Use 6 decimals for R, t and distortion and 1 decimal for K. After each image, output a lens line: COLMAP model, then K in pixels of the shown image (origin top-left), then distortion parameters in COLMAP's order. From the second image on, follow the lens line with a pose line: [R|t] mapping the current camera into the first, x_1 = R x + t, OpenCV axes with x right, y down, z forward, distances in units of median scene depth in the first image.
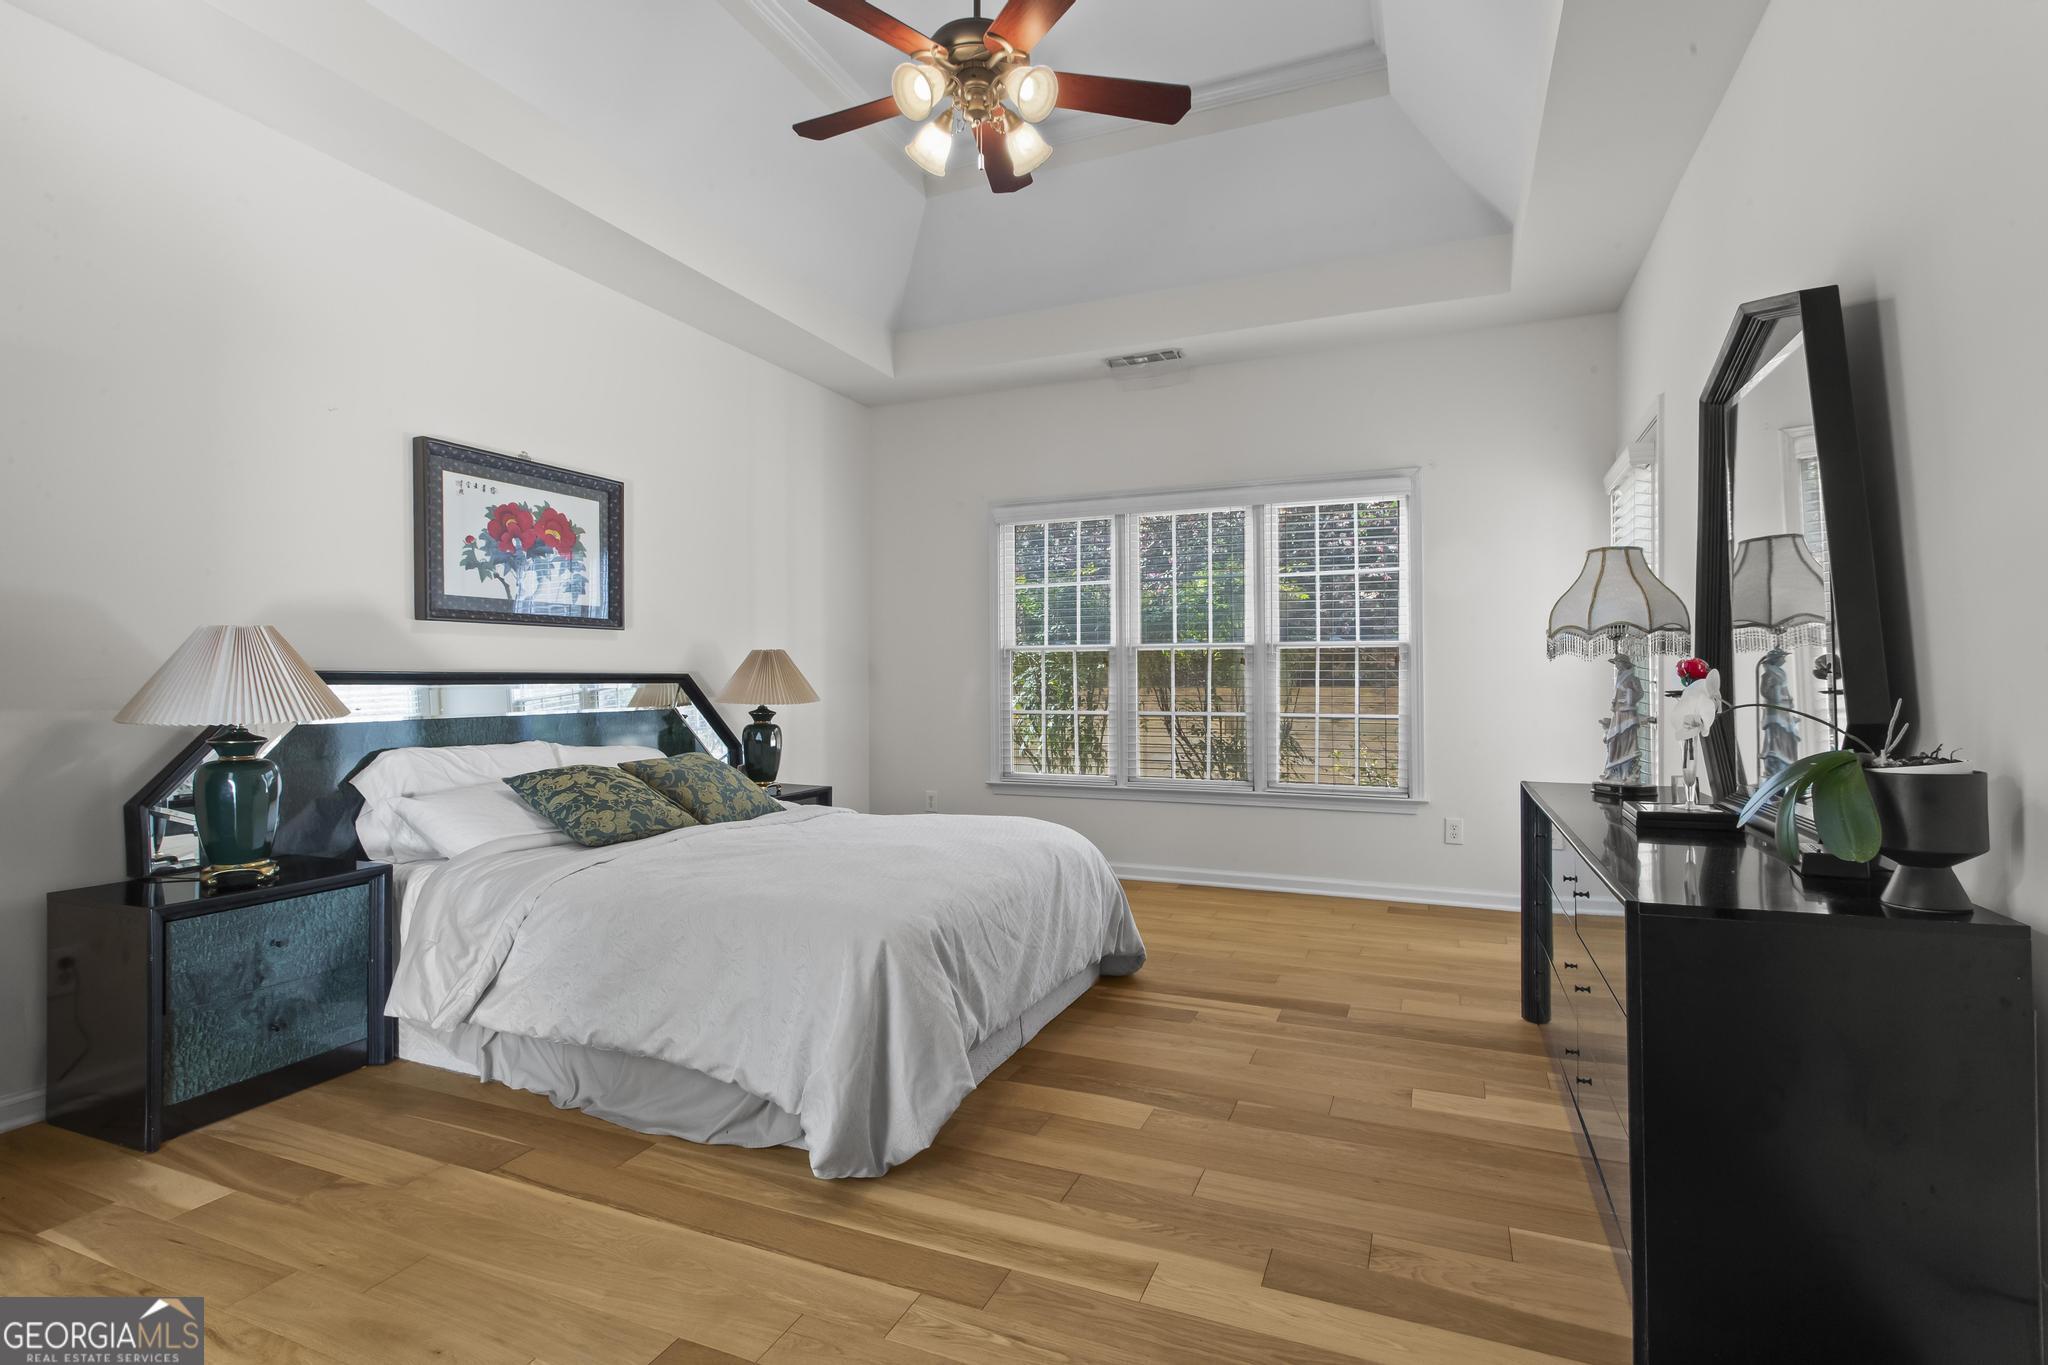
lens RADIAL K [[982.4, 0, 1026.1], [0, 982.4, 679.5], [0, 0, 1]] dist [0.011145, -0.001653]
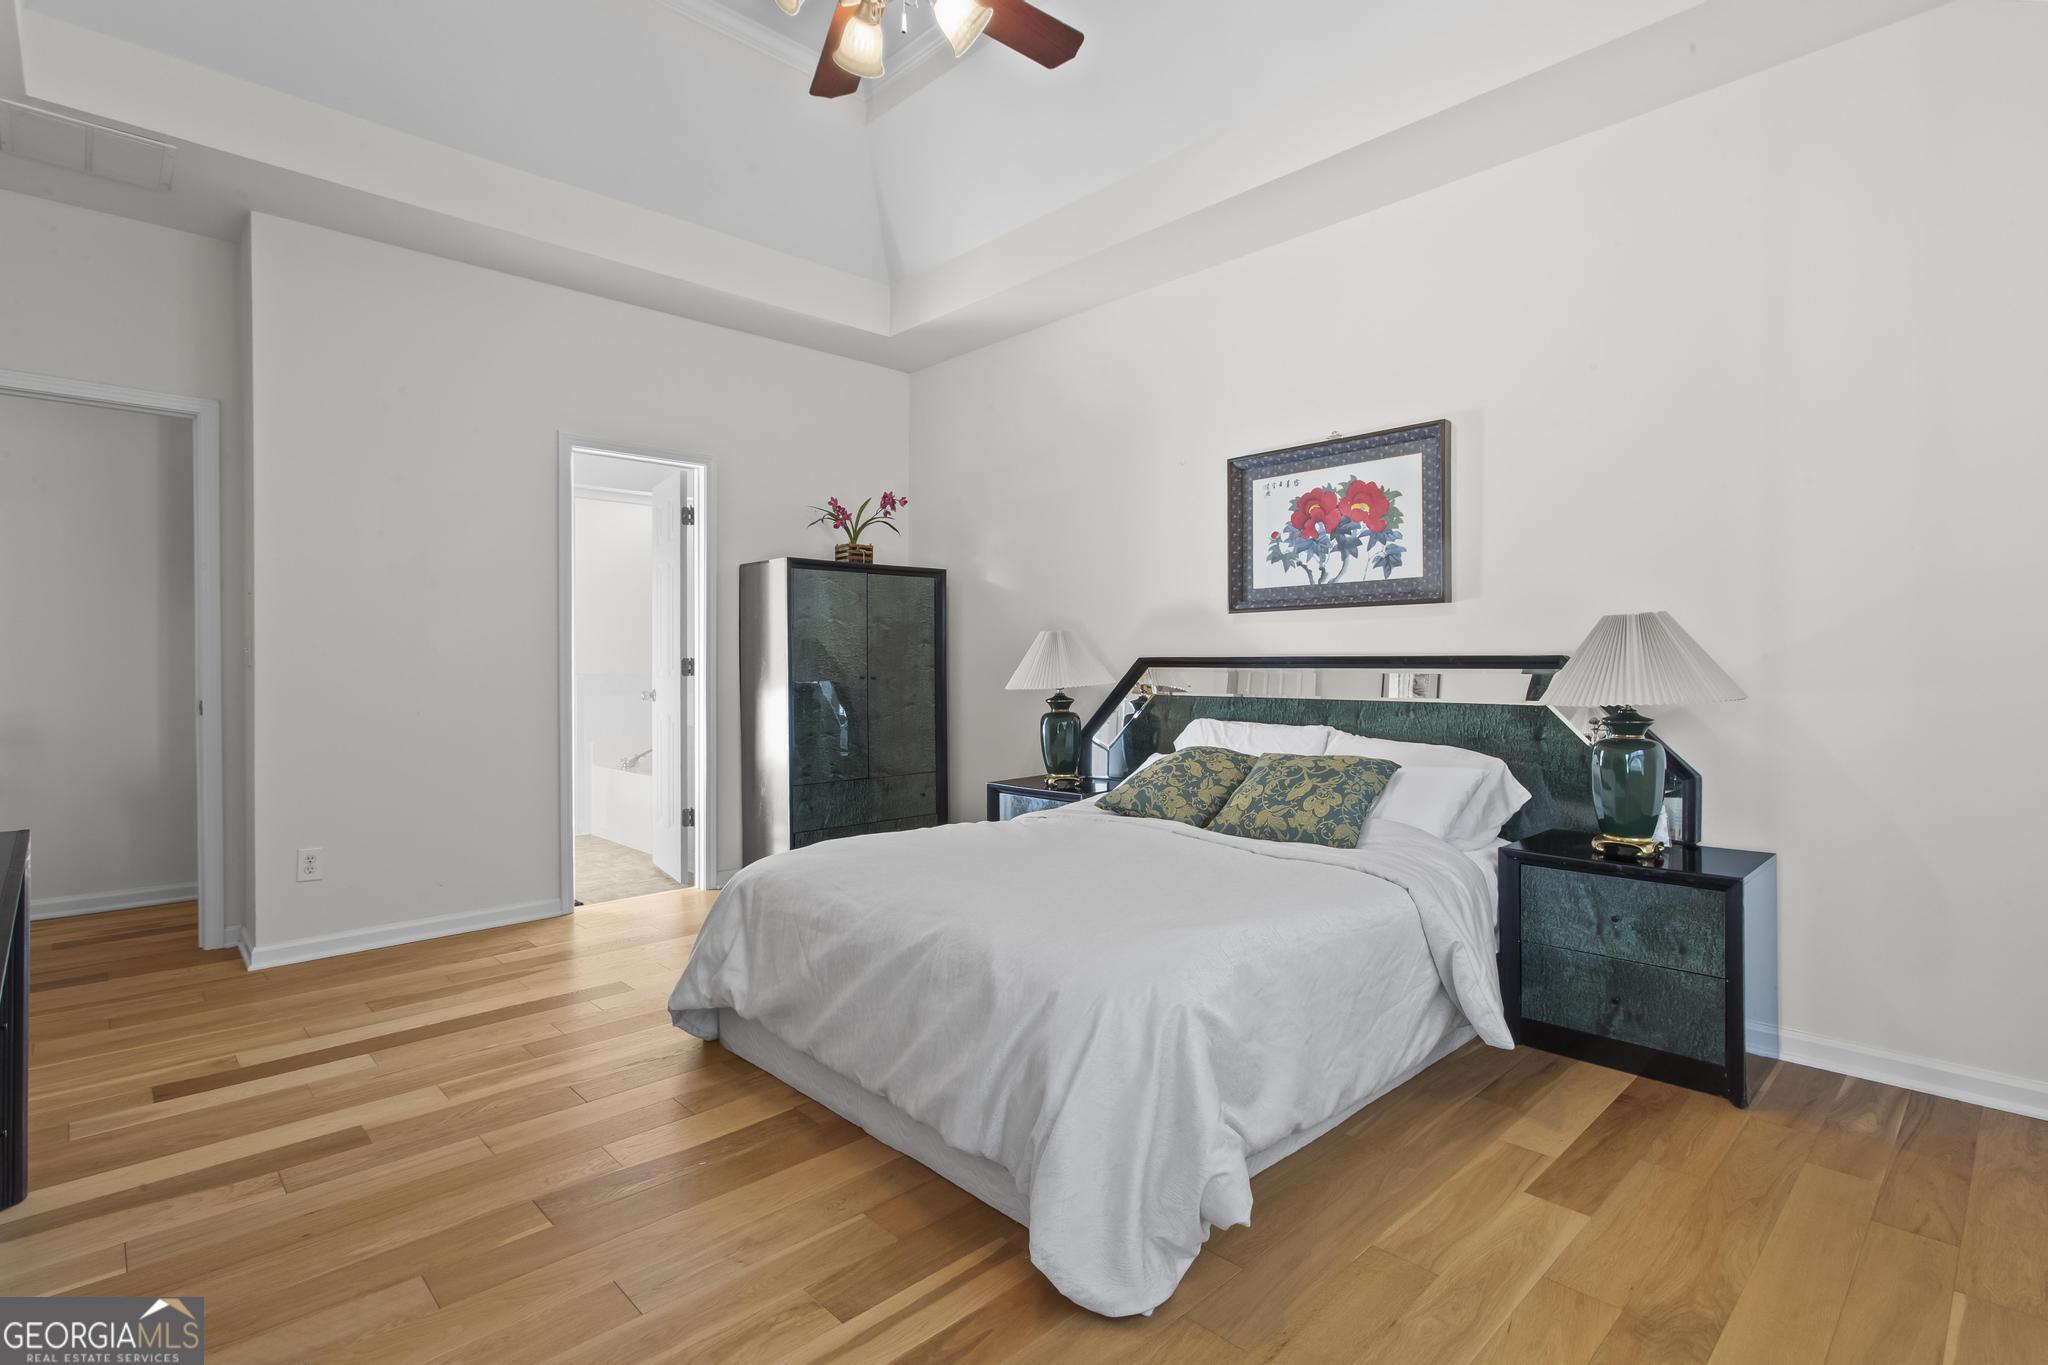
lens RADIAL K [[982.4, 0, 1028.4], [0, 982.4, 670.9], [0, 0, 1]] dist [0.011145, -0.001653]
pose [[-0.393695, 0.012850, -0.919151, 0.541558], [0.002708, 0.999914, 0.012819, -0.005781], [0.919237, 0.002557, -0.393696, 1.157045]]
